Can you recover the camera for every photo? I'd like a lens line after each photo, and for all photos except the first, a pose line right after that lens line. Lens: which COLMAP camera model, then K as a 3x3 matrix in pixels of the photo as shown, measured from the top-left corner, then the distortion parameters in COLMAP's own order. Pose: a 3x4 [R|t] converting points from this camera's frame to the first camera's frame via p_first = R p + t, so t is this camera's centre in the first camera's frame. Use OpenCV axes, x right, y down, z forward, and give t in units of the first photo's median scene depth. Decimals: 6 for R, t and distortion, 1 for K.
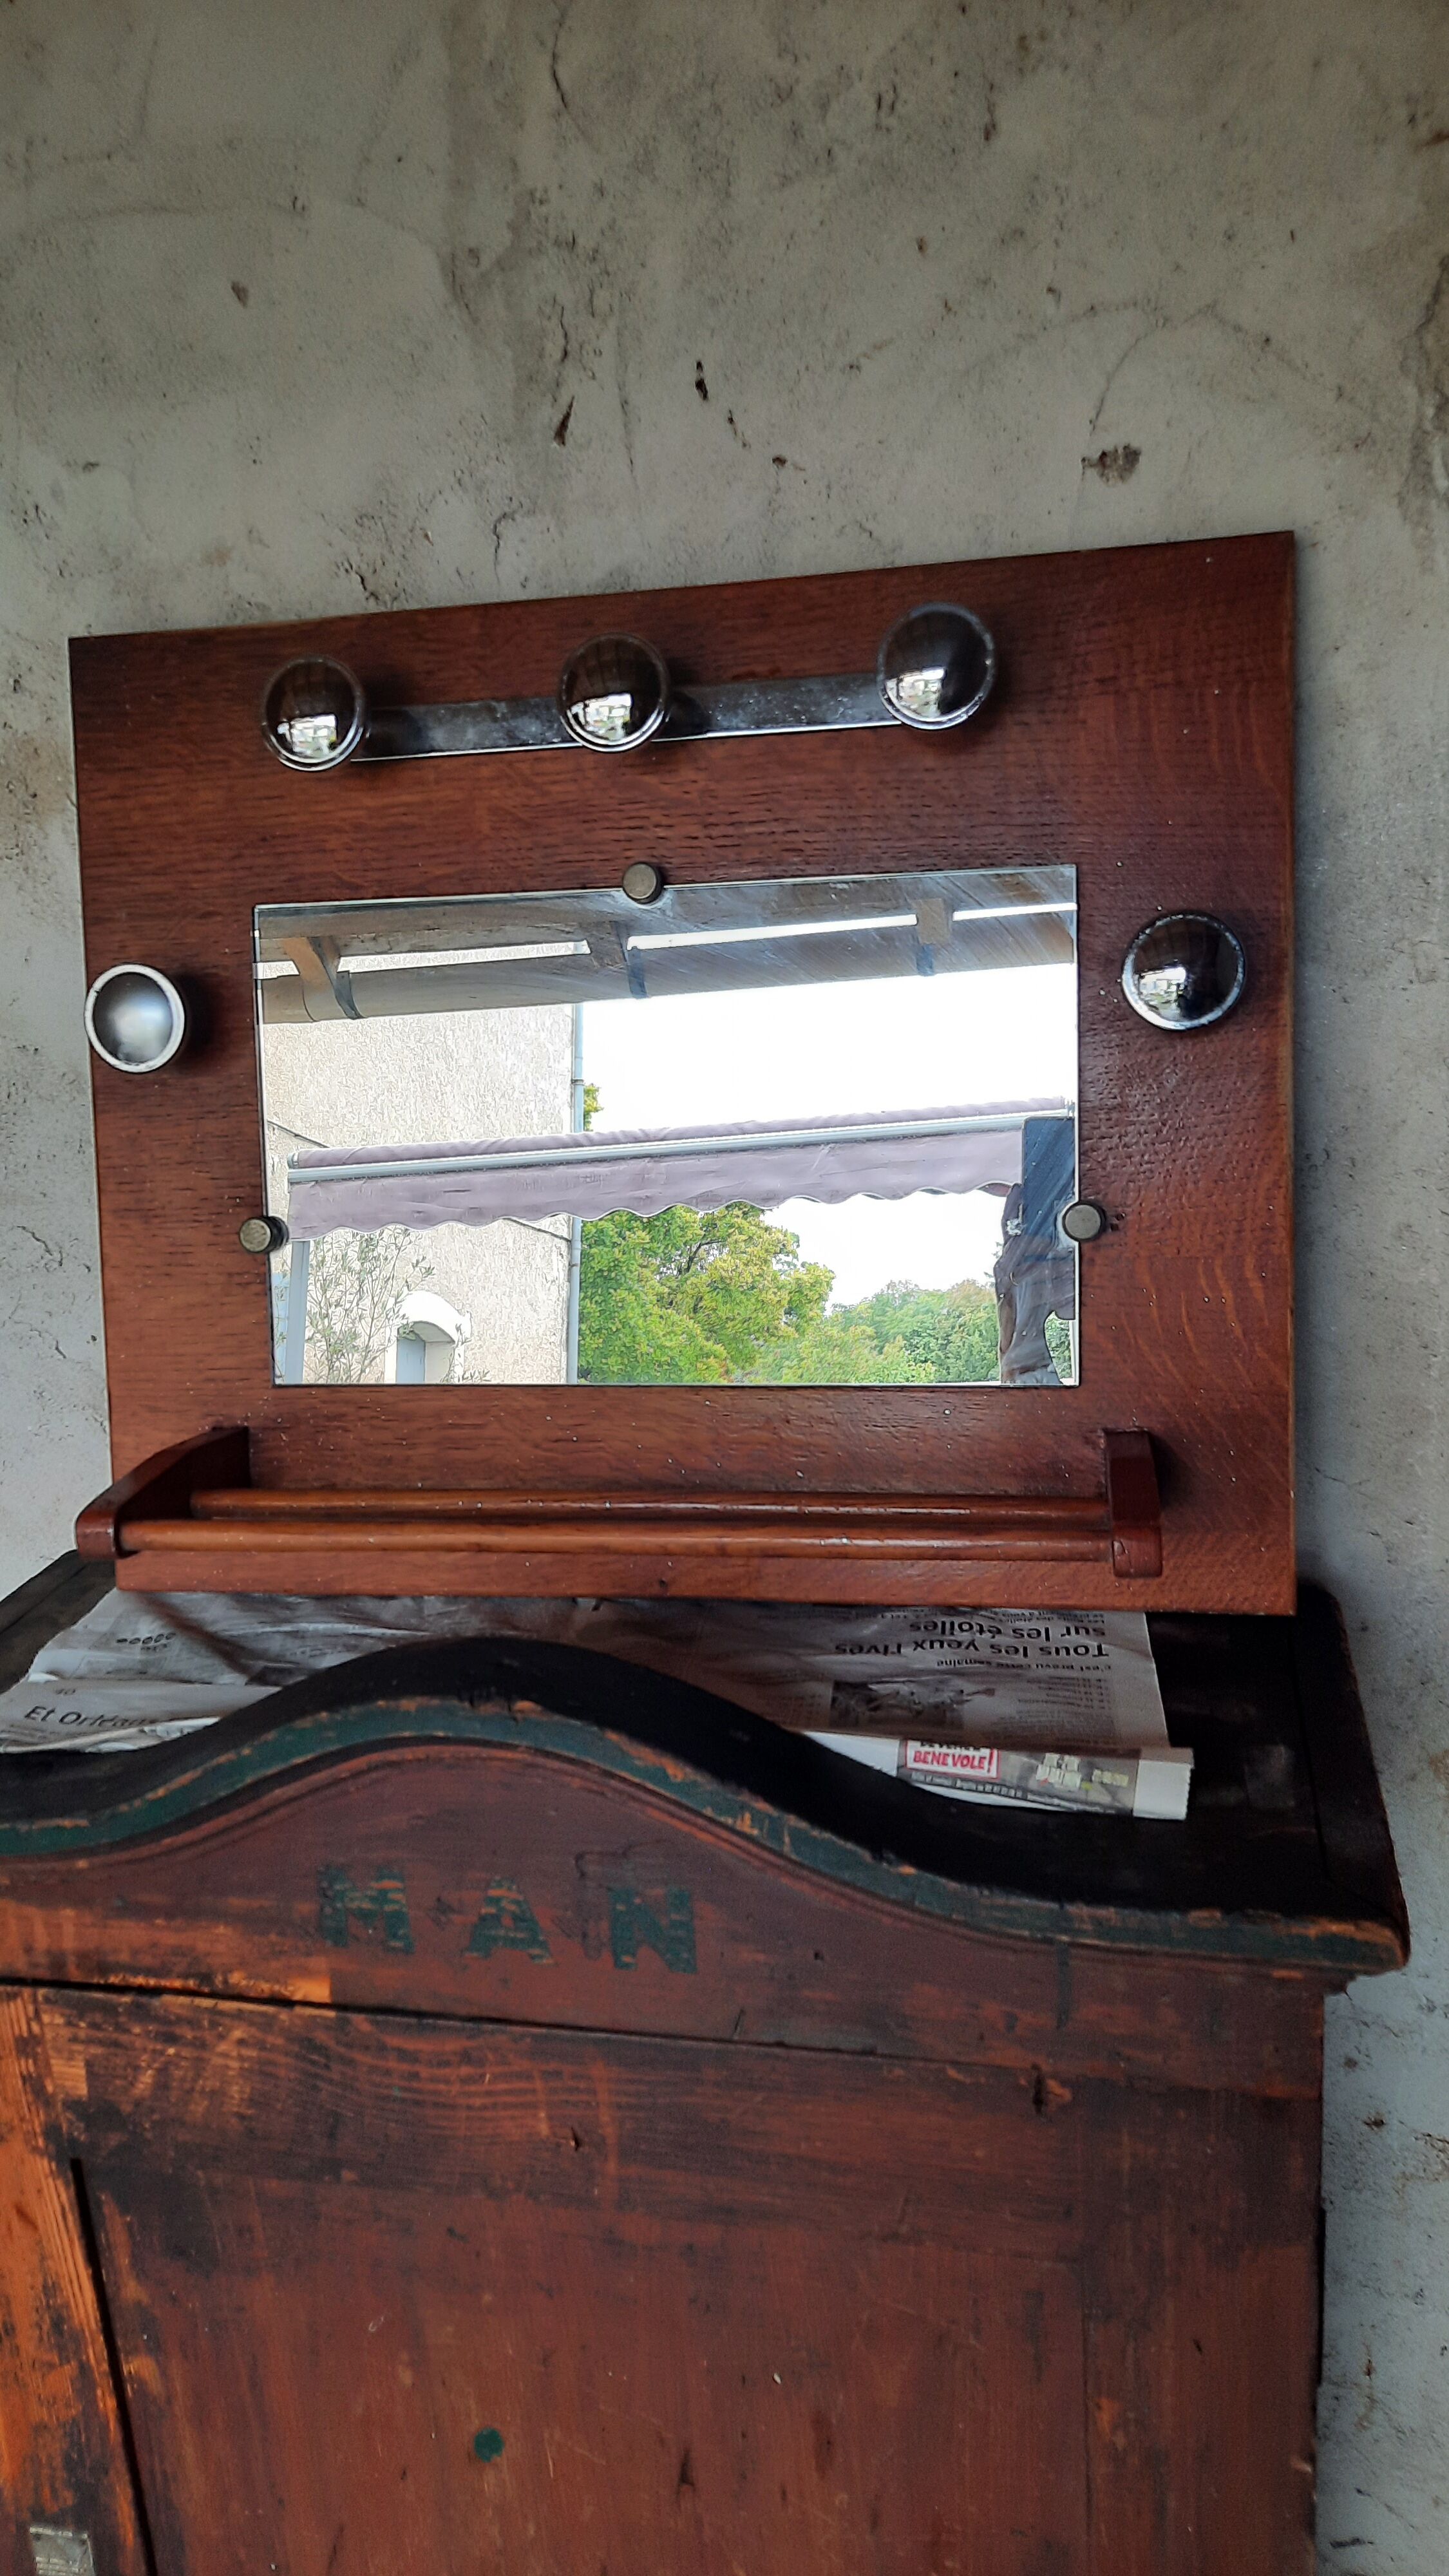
lens RADIAL K [[1893.7, 0, 724.5], [0, 1893.7, 1288.0], [0, 0, 1]] dist [0.008249, -0.002076]
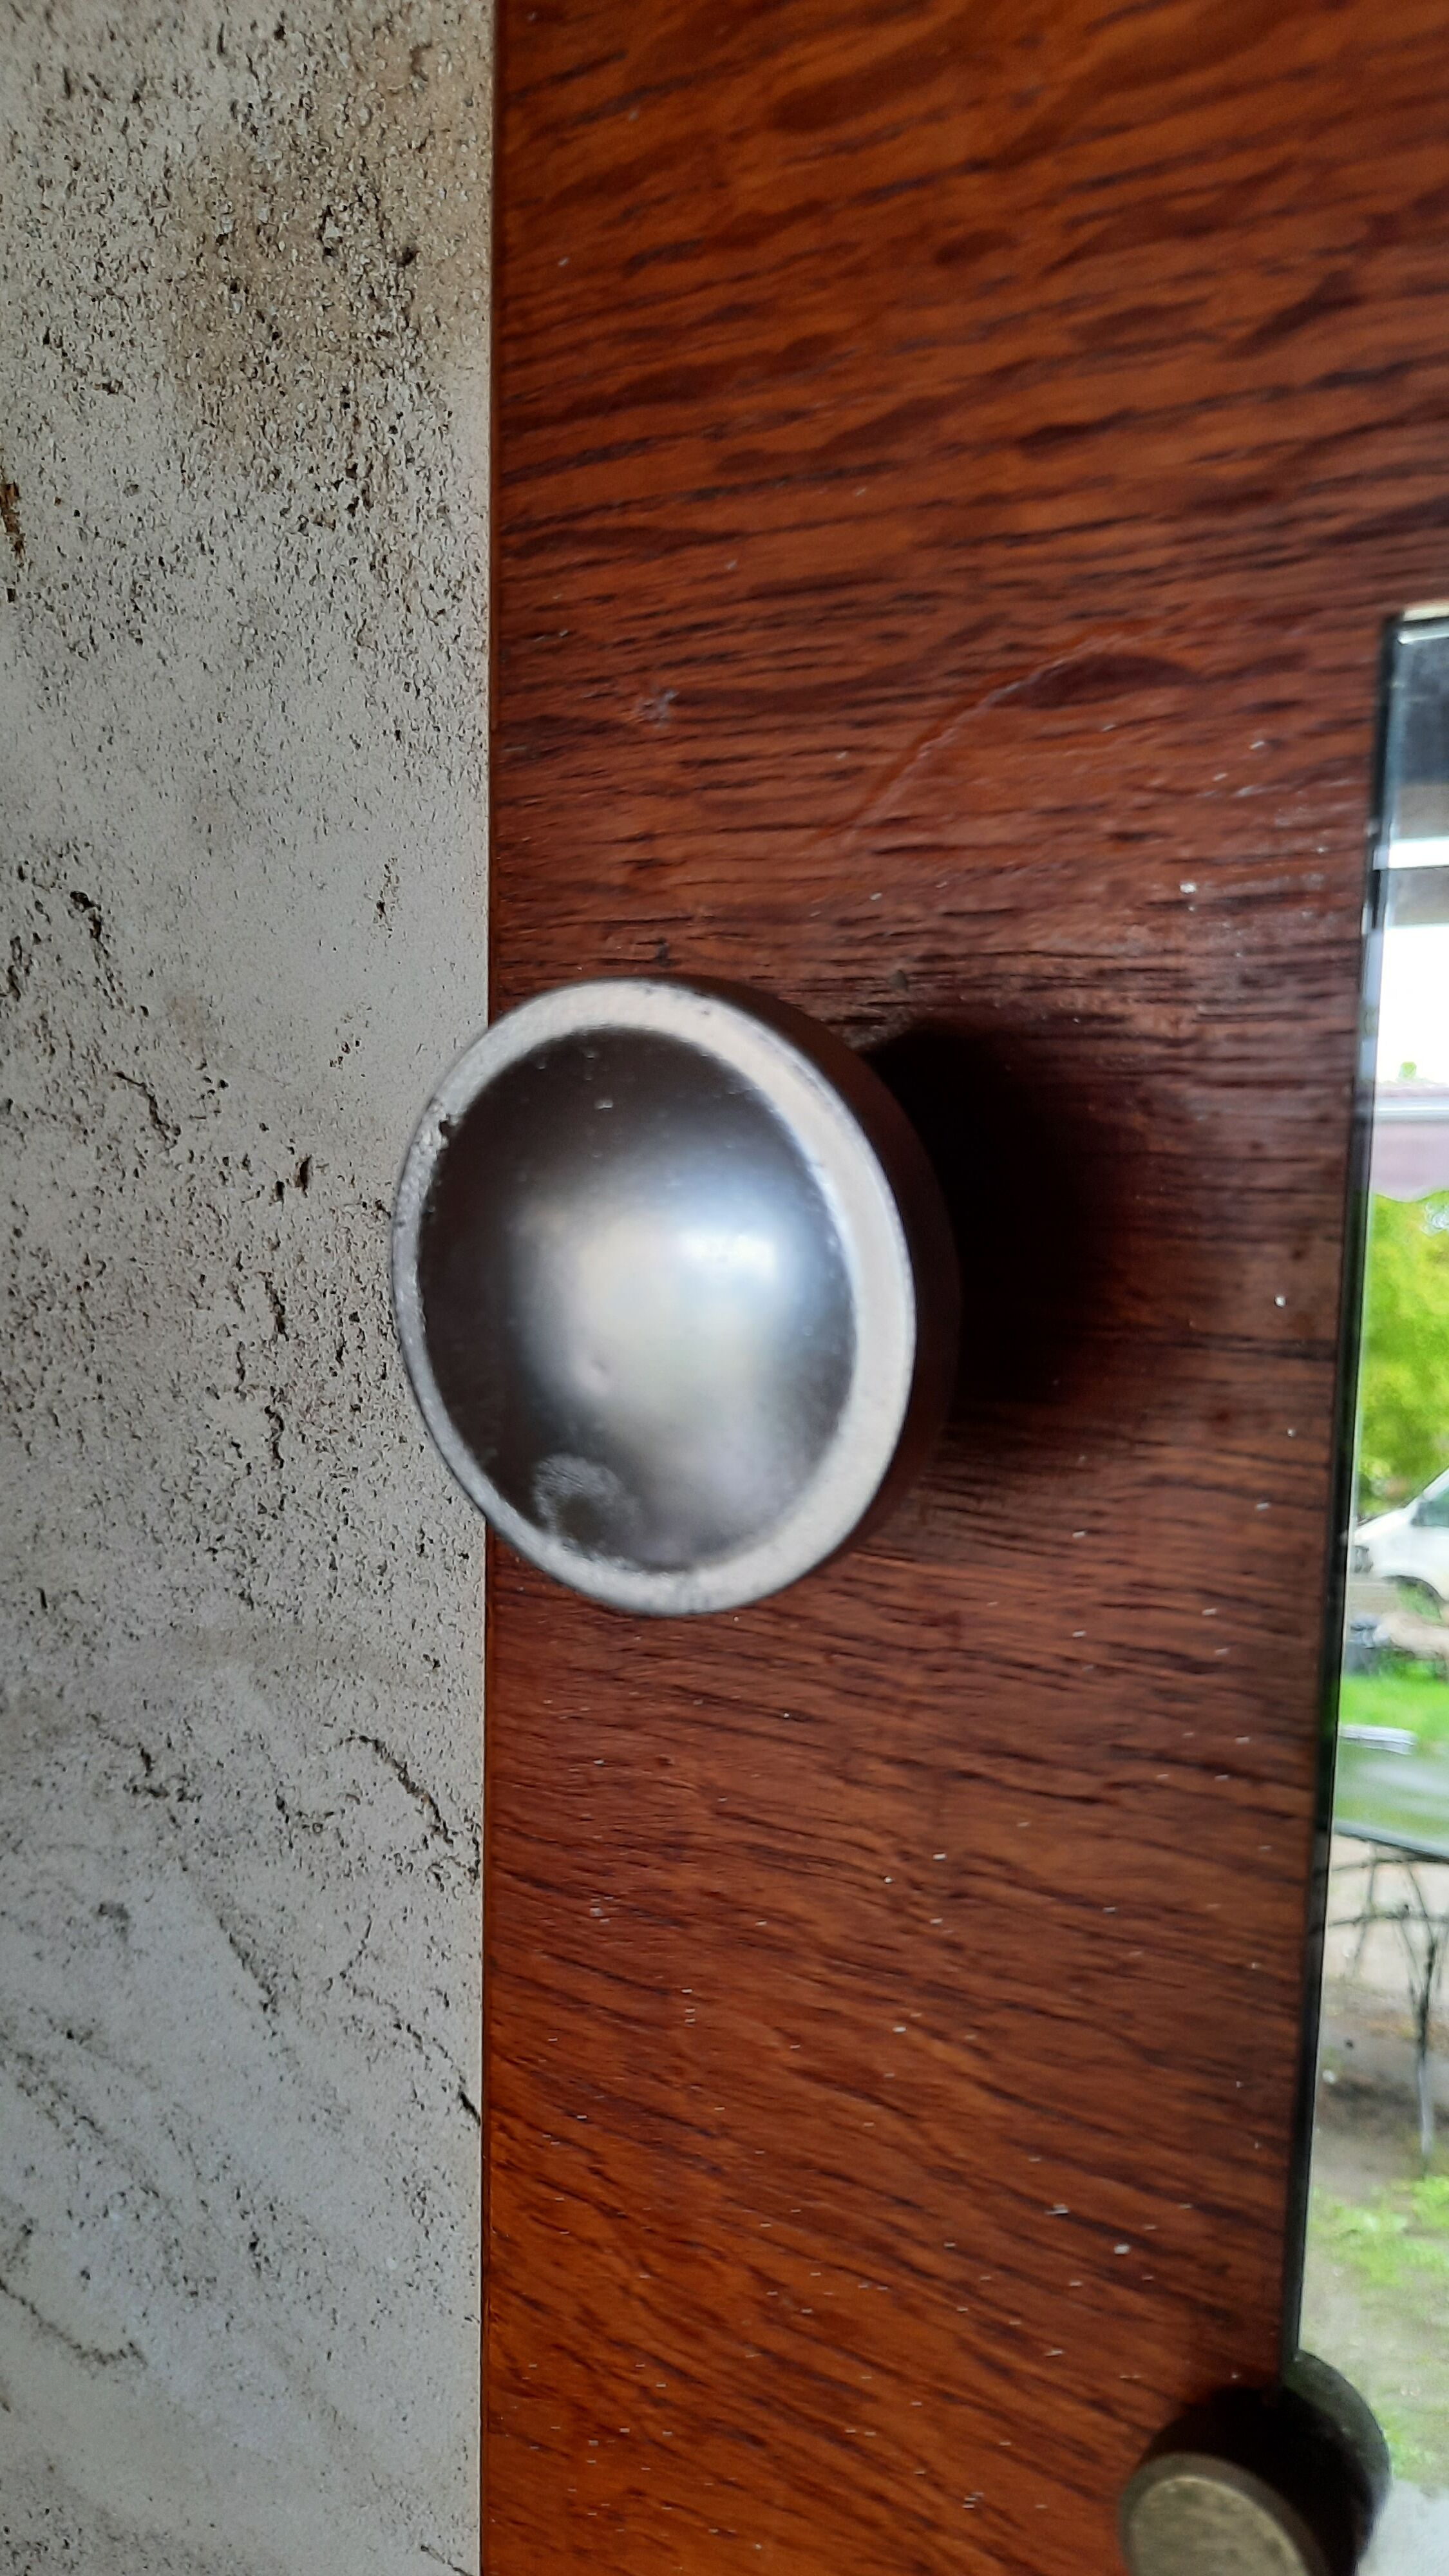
lens RADIAL K [[1893.7, 0, 724.5], [0, 1893.7, 1288.0], [0, 0, 1]] dist [0.008249, -0.002076]
pose [[0.933394, 0.085036, -0.348633, -0.240538], [-0.068741, 0.995896, 0.058869, -0.150260], [0.352208, -0.030983, 0.935409, 0.828622]]
